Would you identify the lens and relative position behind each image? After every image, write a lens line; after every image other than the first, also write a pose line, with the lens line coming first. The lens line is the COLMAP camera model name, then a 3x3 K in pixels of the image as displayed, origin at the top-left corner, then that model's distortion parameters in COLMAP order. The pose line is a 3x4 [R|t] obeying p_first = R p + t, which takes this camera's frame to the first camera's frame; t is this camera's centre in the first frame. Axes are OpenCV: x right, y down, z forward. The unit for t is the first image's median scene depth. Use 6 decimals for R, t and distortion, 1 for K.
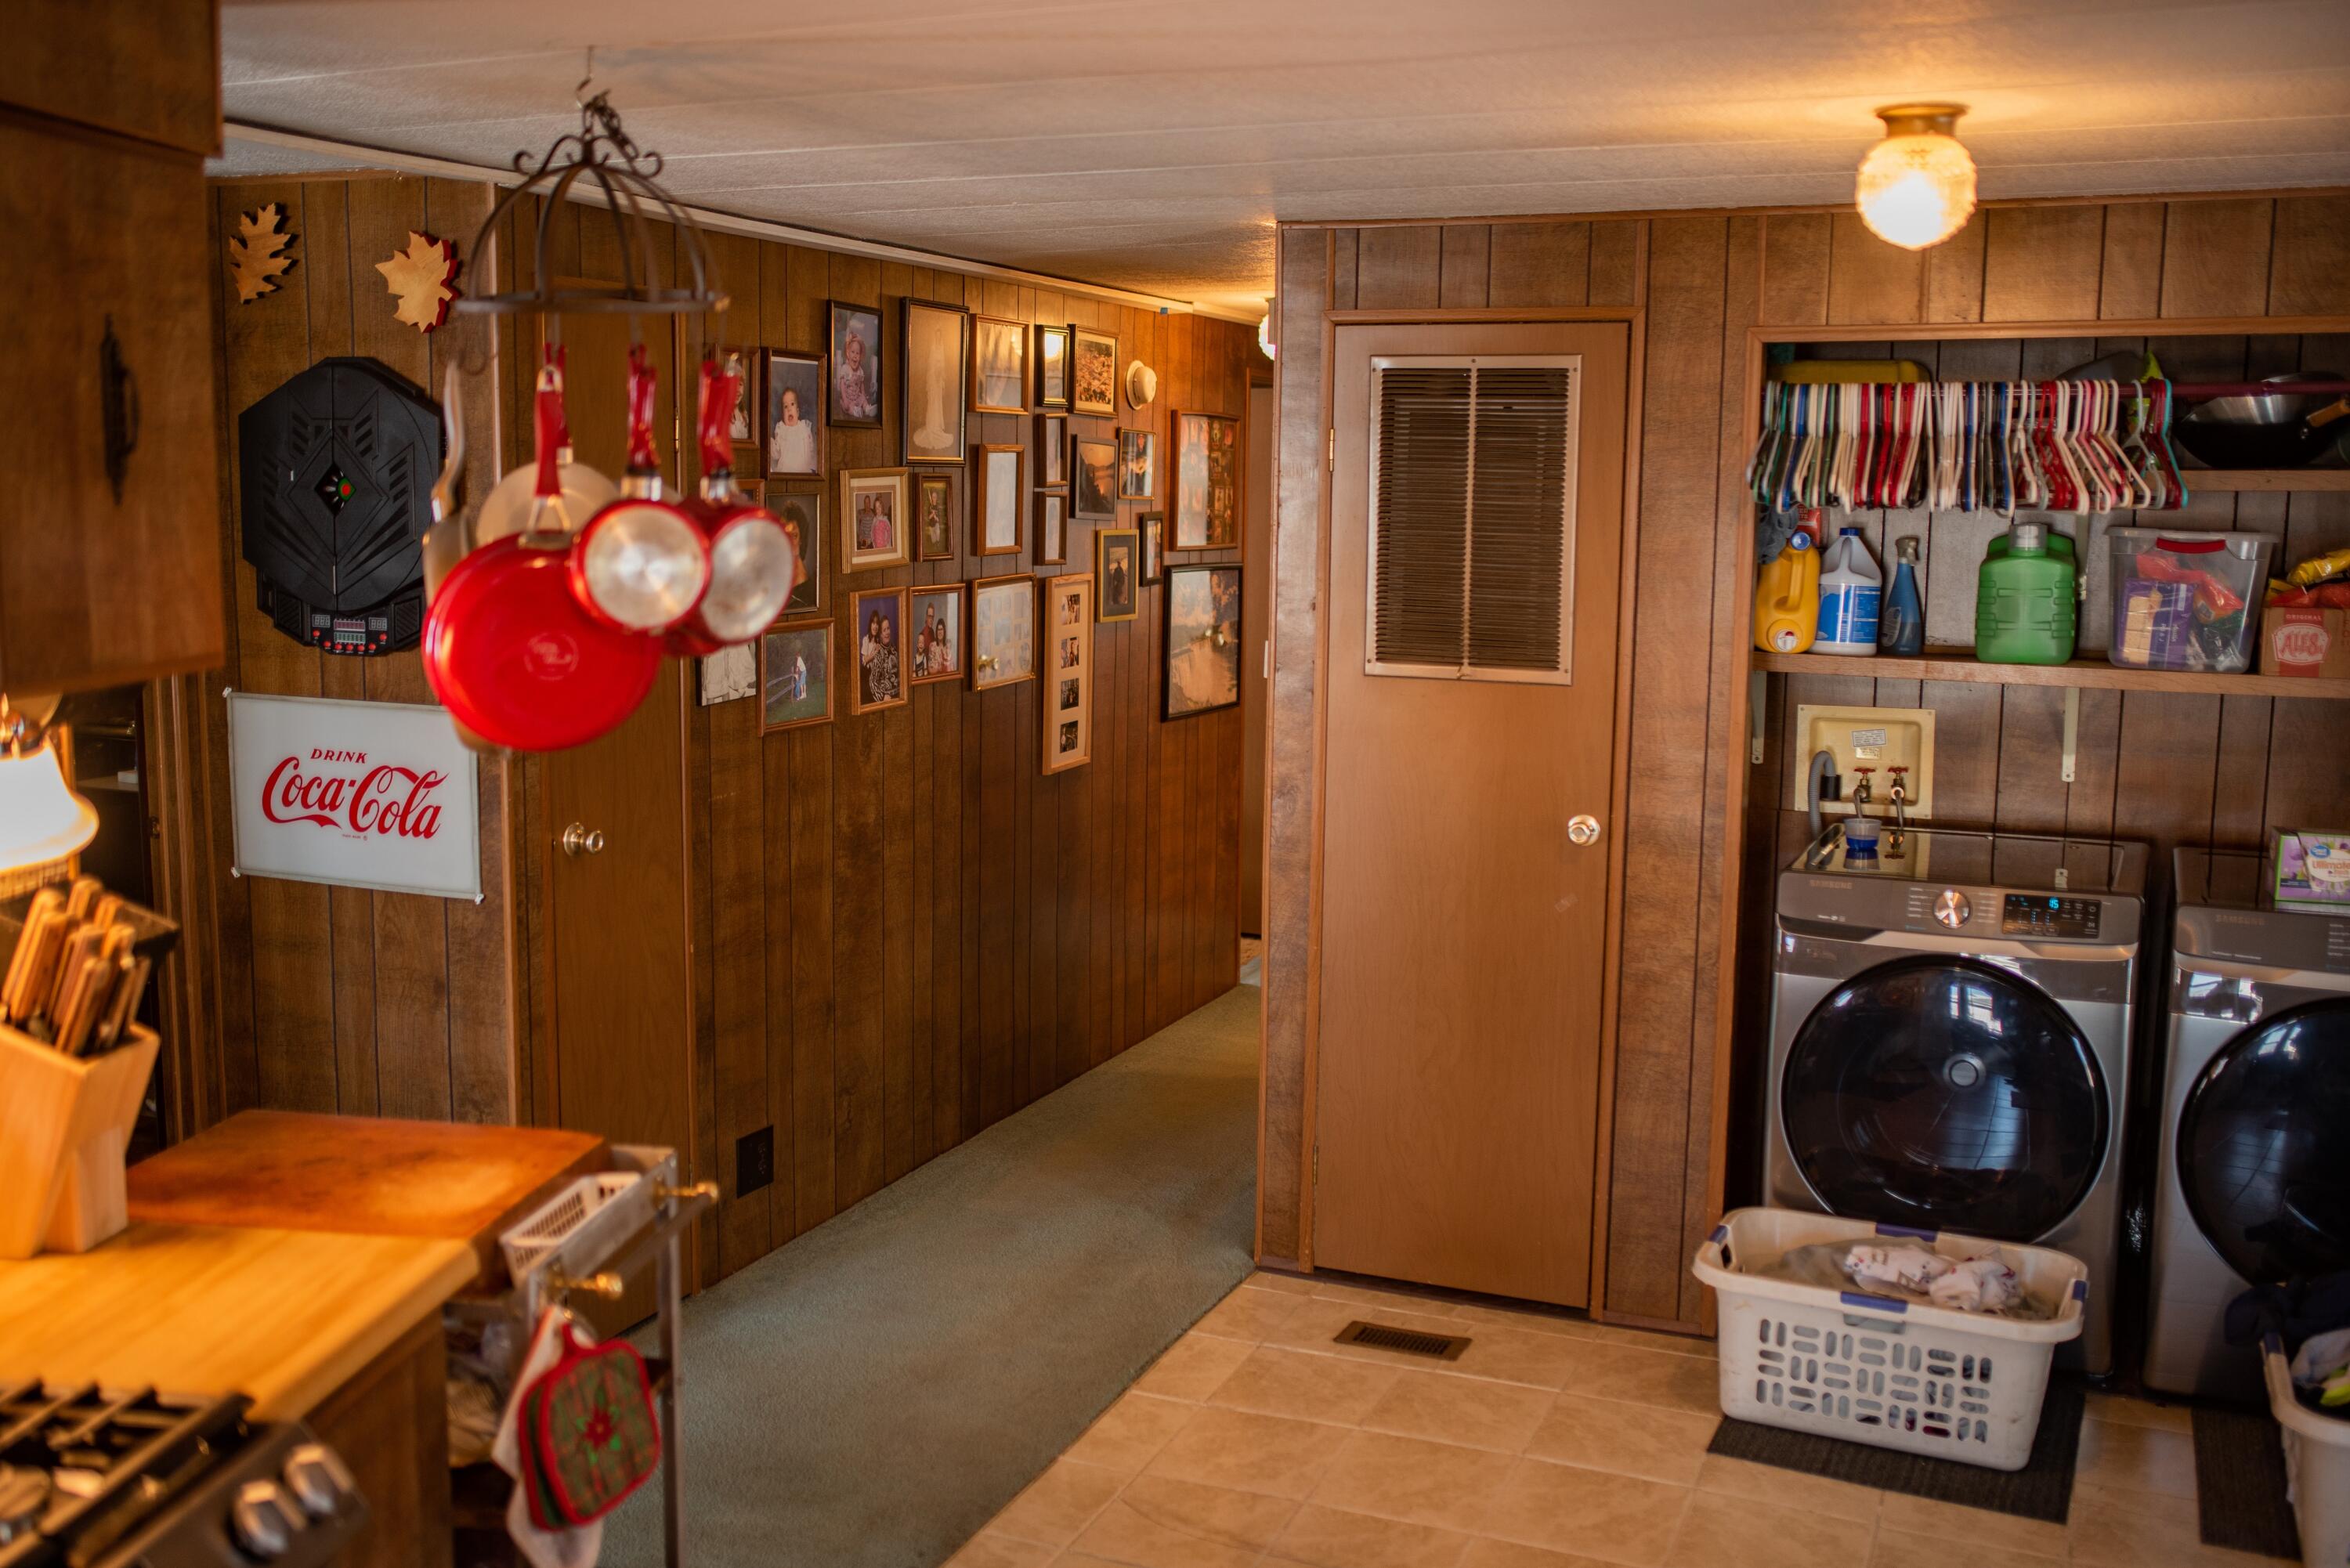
lens RADIAL K [[2220.7, 0, 1175.0], [0, 2220.7, 784.0], [0, 0, 1]] dist [-0.084272, 0.119823]
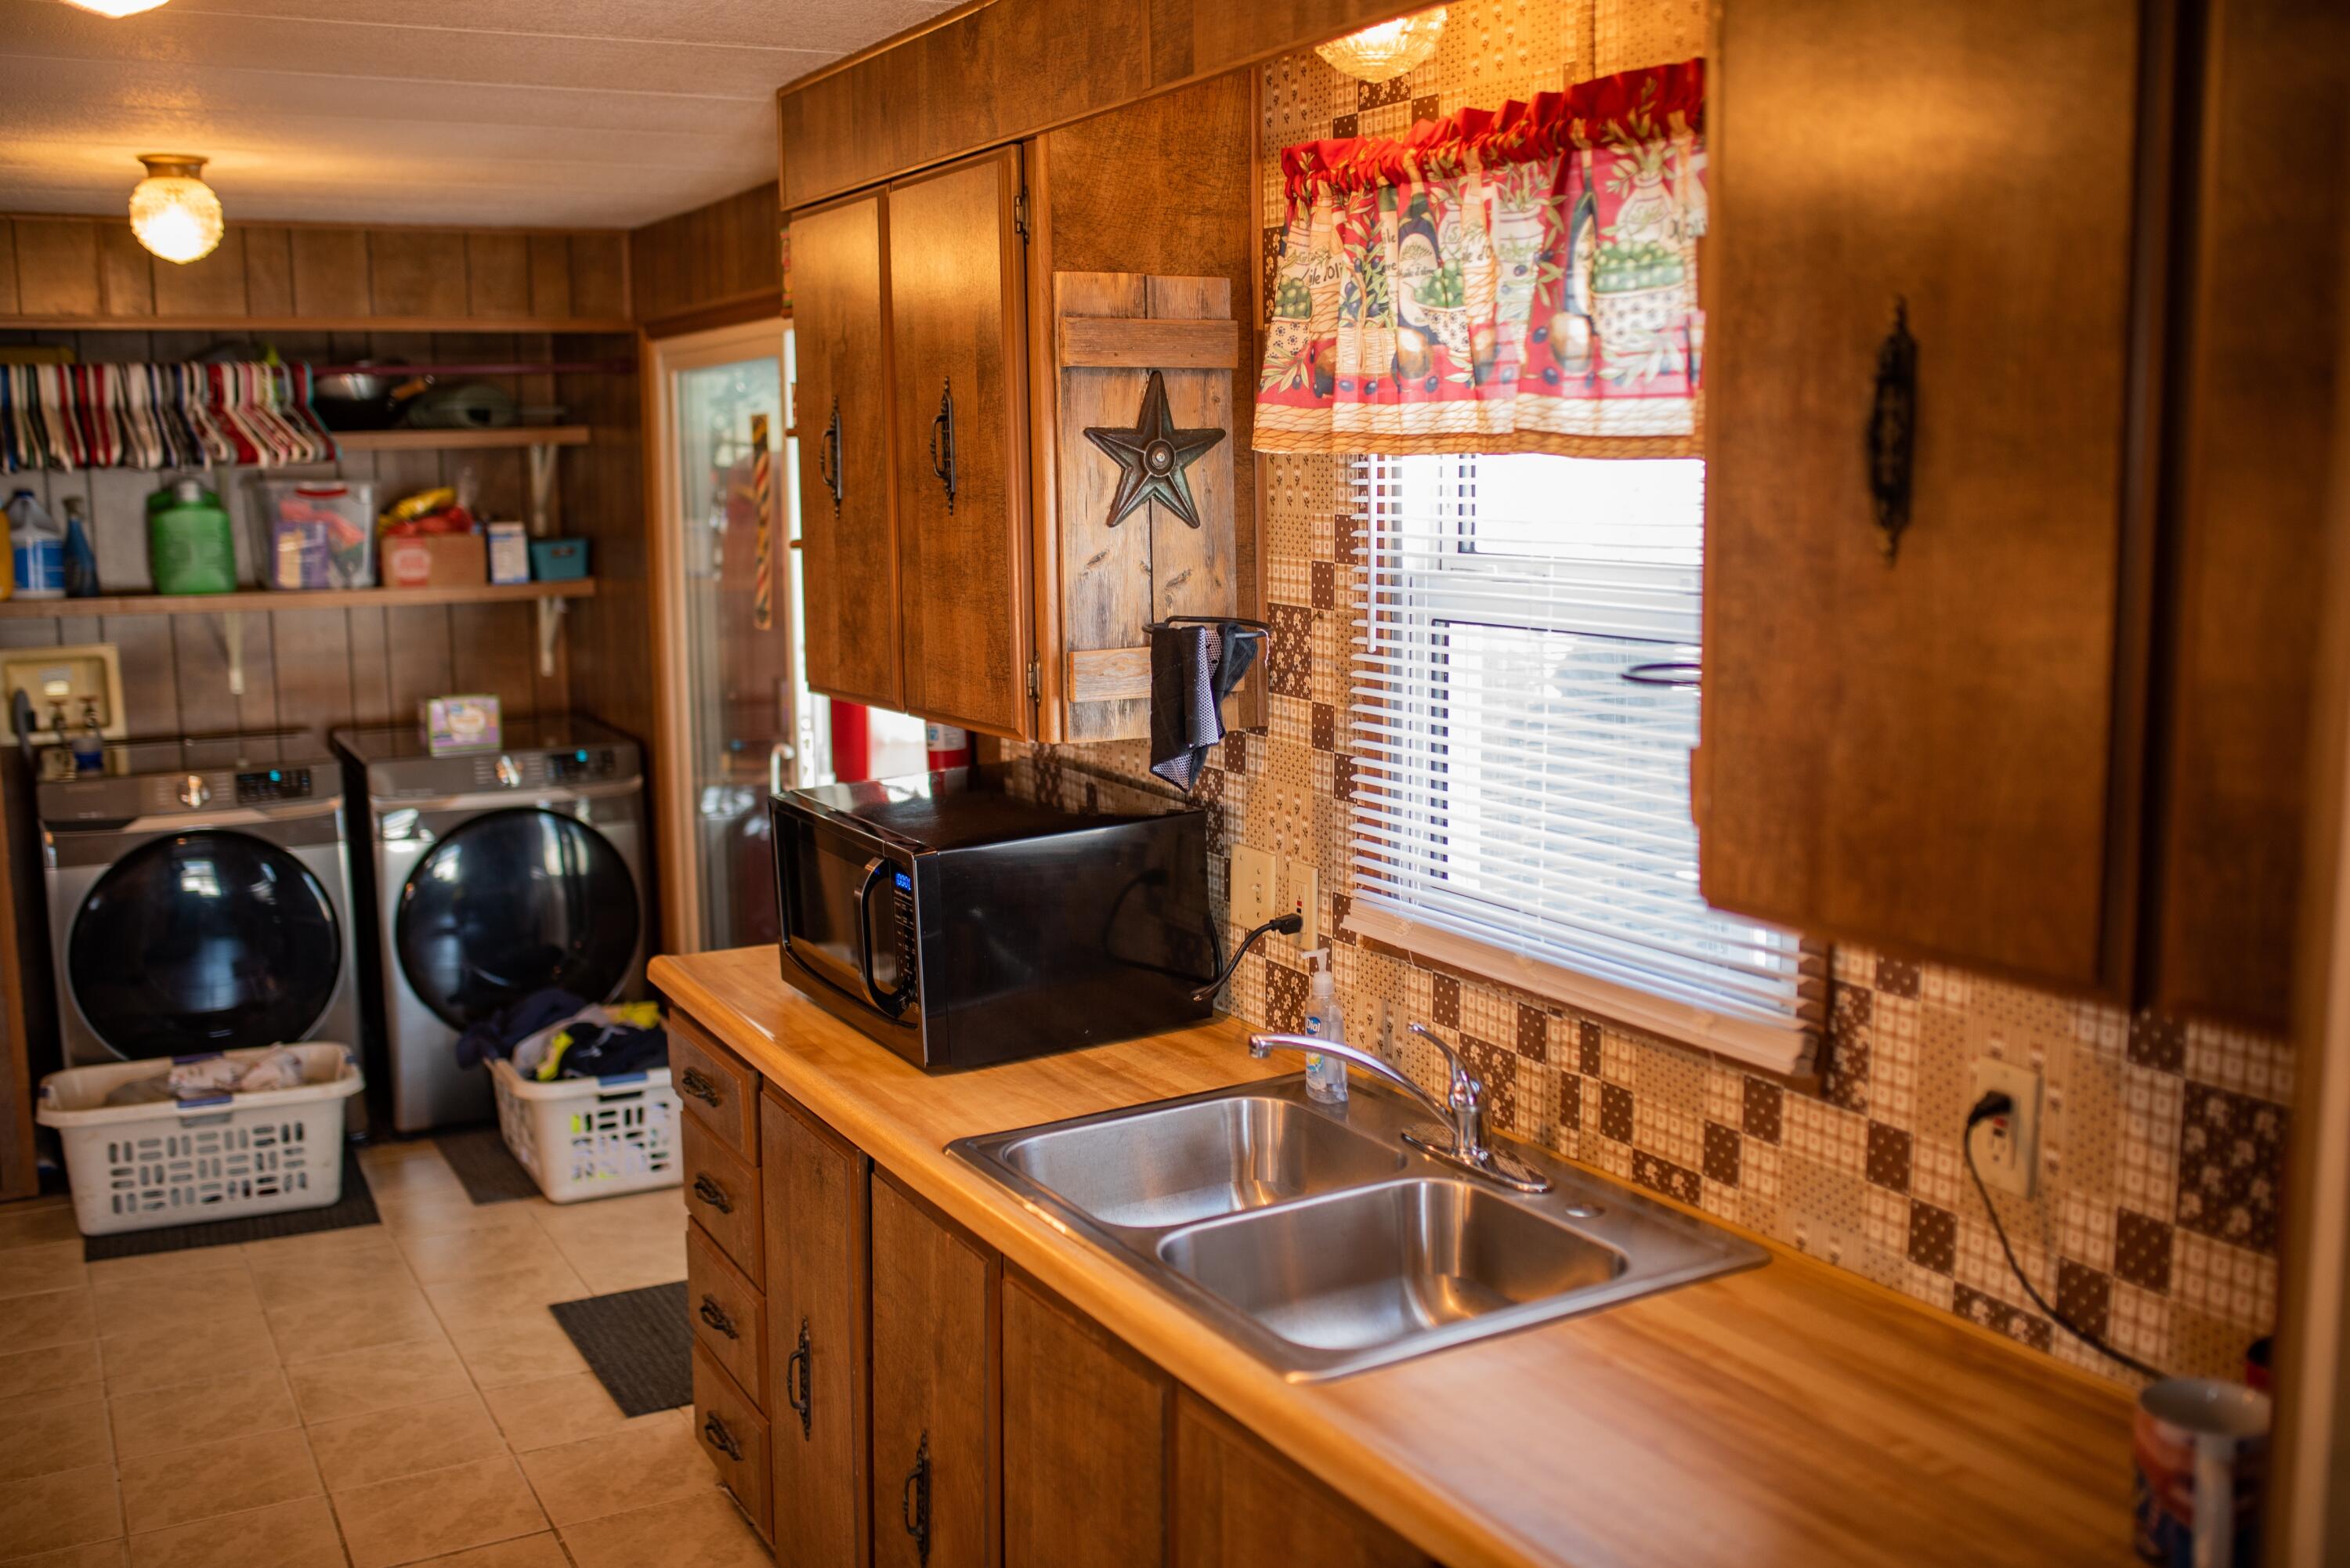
lens RADIAL K [[2220.7, 0, 1175.0], [0, 2220.7, 784.0], [0, 0, 1]] dist [-0.084272, 0.119823]
pose [[0.629869, -0.129519, 0.765826, -0.254139], [0.123649, 0.990145, 0.065759, 0.041483], [-0.766796, 0.053274, 0.639677, -0.218403]]
